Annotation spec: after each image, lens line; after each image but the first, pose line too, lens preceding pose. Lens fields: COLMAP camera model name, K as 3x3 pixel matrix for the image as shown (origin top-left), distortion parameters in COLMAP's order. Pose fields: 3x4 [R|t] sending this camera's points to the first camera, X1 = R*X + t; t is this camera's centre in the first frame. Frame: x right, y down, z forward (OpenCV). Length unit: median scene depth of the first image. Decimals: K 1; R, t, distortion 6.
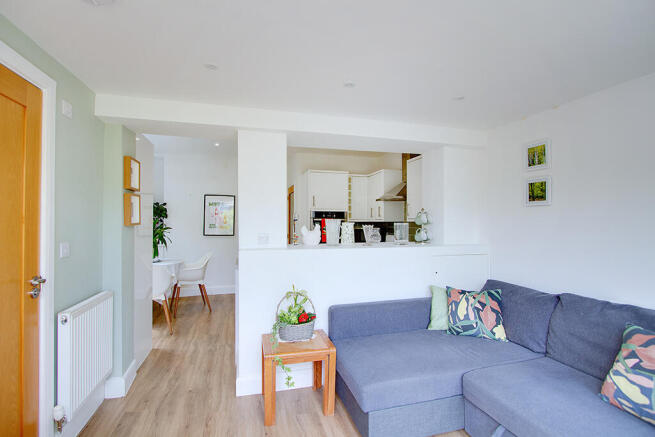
lens RADIAL K [[308.0, 0, 327.5], [0, 308.0, 218.5], [0, 0, 1]] dist [-0.001927, -0.000286]
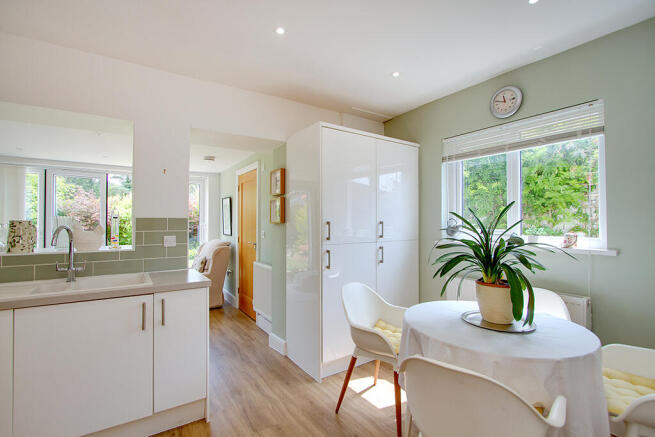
lens RADIAL K [[308.0, 0, 327.5], [0, 308.0, 218.5], [0, 0, 1]] dist [-0.001927, -0.000286]
pose [[-0.952990, -0.001330, -0.302999, -0.403024], [0.004707, 0.999805, -0.019193, 0.031241], [0.302966, -0.019717, -0.952797, 1.977334]]
